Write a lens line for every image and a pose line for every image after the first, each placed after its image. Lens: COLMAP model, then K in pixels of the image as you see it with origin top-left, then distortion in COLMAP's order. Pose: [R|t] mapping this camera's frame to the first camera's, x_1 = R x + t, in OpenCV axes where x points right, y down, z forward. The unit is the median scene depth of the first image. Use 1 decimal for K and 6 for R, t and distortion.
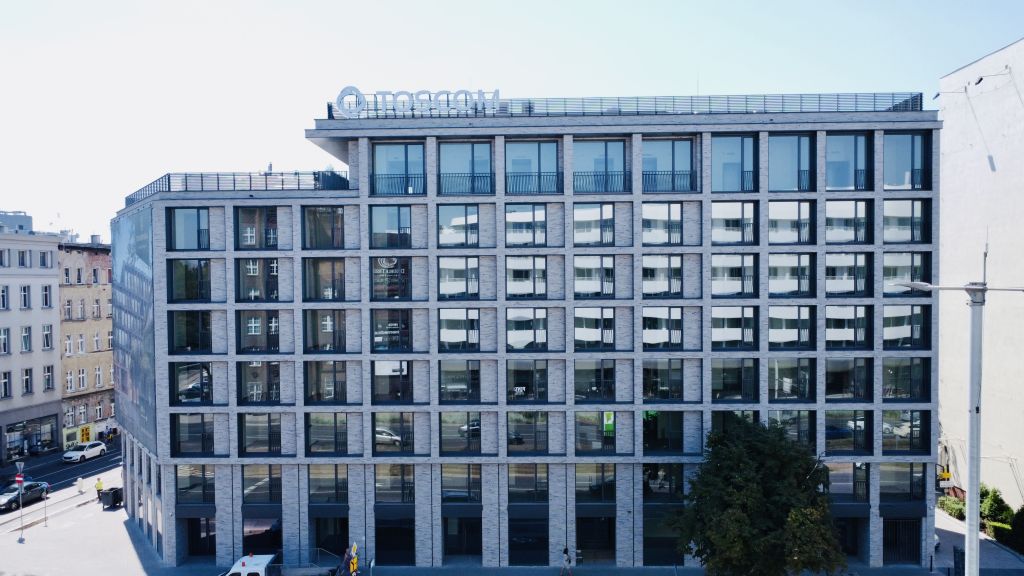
lens RADIAL K [[774.7, 0, 512.0], [0, 774.7, 288.0], [0, 0, 1]] dist [-0.001586, -0.004792]
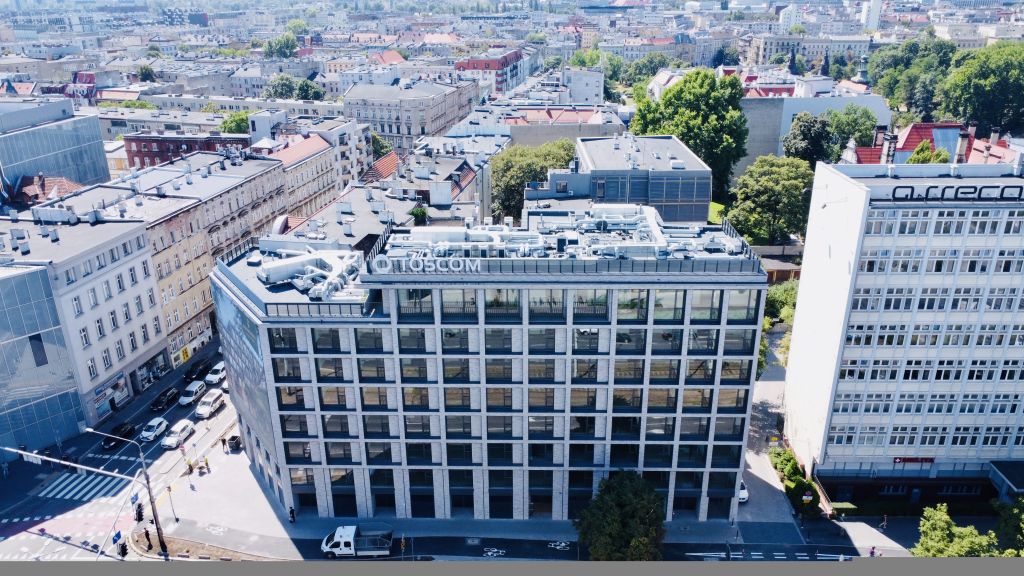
lens RADIAL K [[774.7, 0, 512.0], [0, 774.7, 288.0], [0, 0, 1]] dist [-0.001586, -0.004792]
pose [[0.999999, -0.000177, -0.001074, 0.046216], [0.000546, 0.935318, 0.353807, -0.710564], [0.000942, -0.353807, 0.935318, -0.417068]]
